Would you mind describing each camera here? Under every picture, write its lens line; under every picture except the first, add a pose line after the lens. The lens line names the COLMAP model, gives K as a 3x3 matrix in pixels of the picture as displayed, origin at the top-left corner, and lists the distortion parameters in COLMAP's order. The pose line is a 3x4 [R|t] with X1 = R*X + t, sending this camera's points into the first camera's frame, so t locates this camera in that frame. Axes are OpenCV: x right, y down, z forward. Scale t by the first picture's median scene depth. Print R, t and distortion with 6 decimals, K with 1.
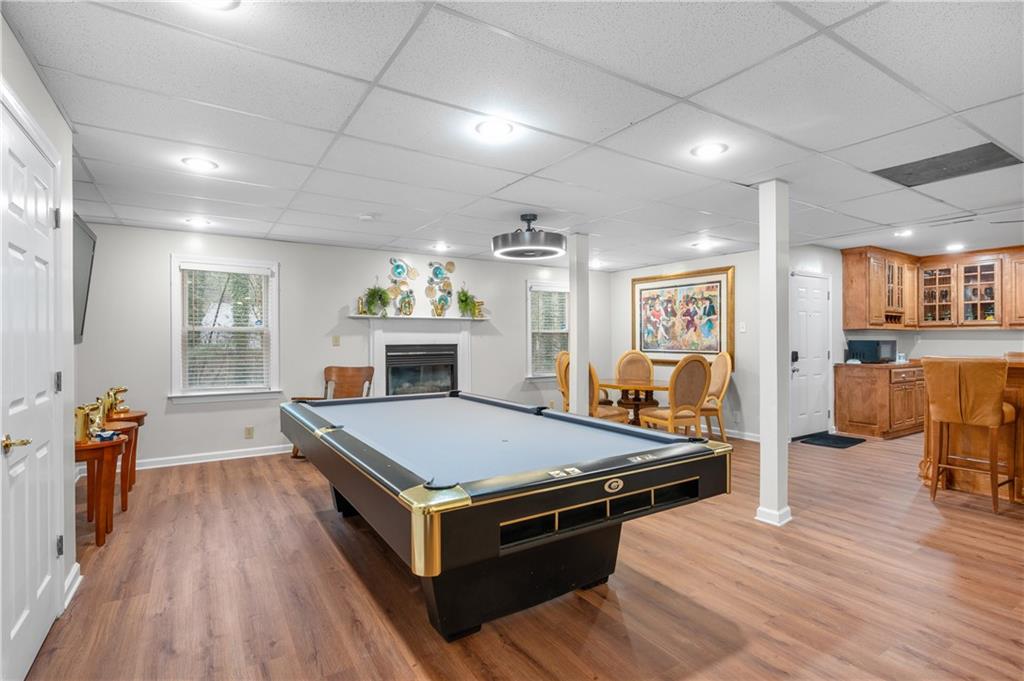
lens RADIAL K [[498.4, 0, 512.0], [0, 498.4, 340.5], [0, 0, 1]] dist [-0.000137, -0.000185]
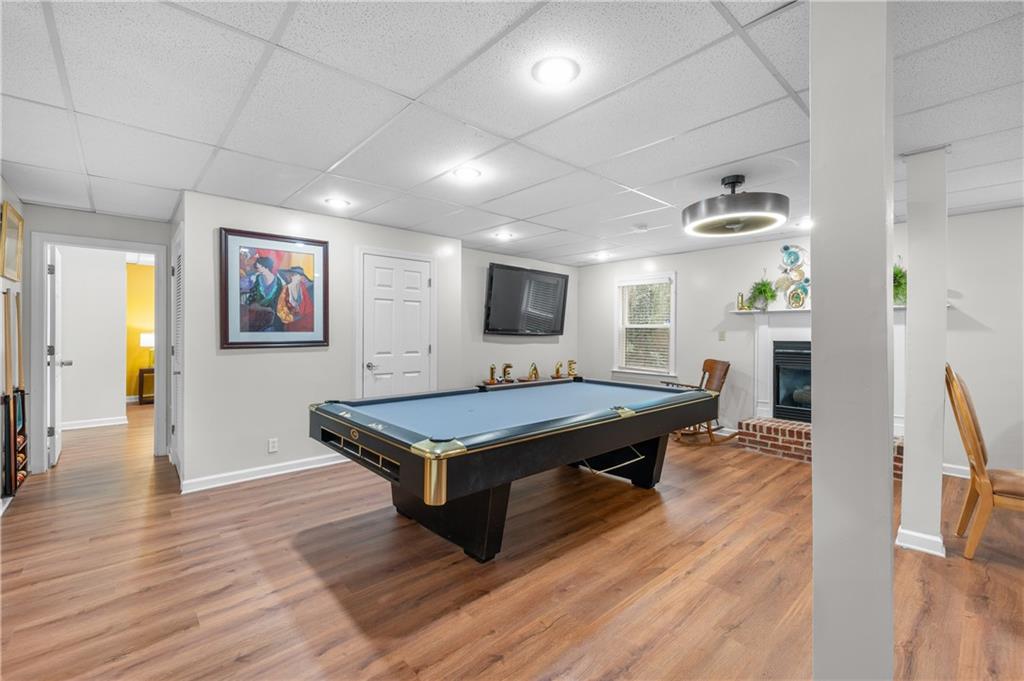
lens RADIAL K [[435.8, 0, 511.4], [0, 435.8, 328.4], [0, 0, 1]] dist [0.002010, 0.000557]
pose [[0.166775, -0.006717, -0.985972, 0.439470], [-0.014092, 0.999858, -0.009196, 0.000003], [0.985894, 0.015428, 0.166656, 0.359647]]
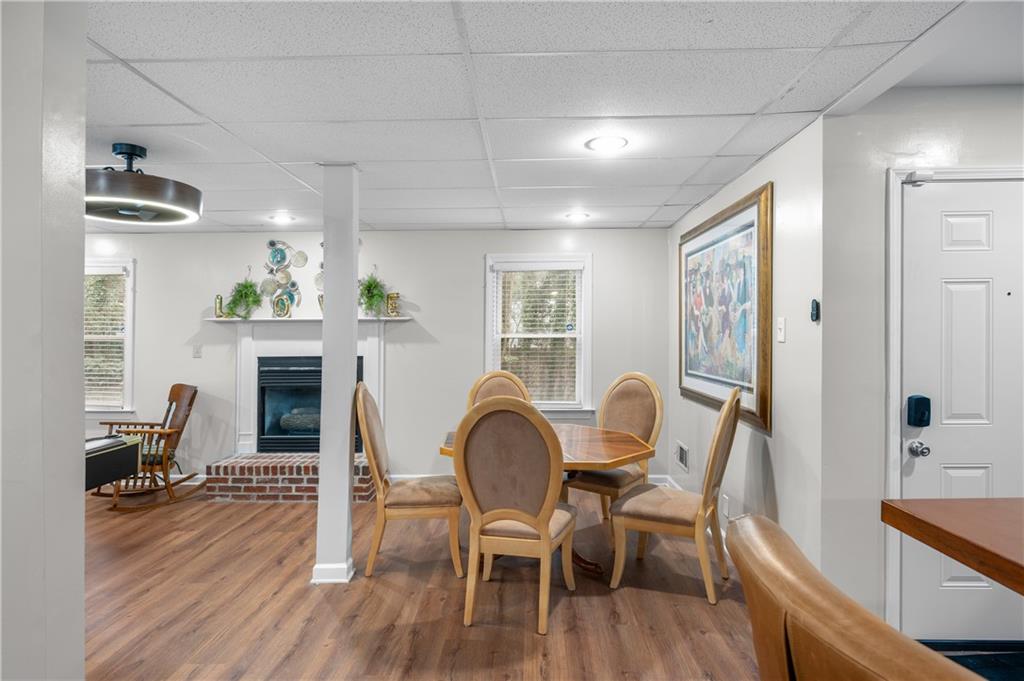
lens RADIAL K [[582.3, 0, 513.8], [0, 582.3, 325.0], [0, 0, 1]] dist [0.004557, 0.001085]
pose [[0.826734, -0.011989, -0.562465, 0.525558], [-0.000538, 0.999756, -0.022101, -0.018533], [0.562592, 0.018574, 0.826526, 0.461469]]
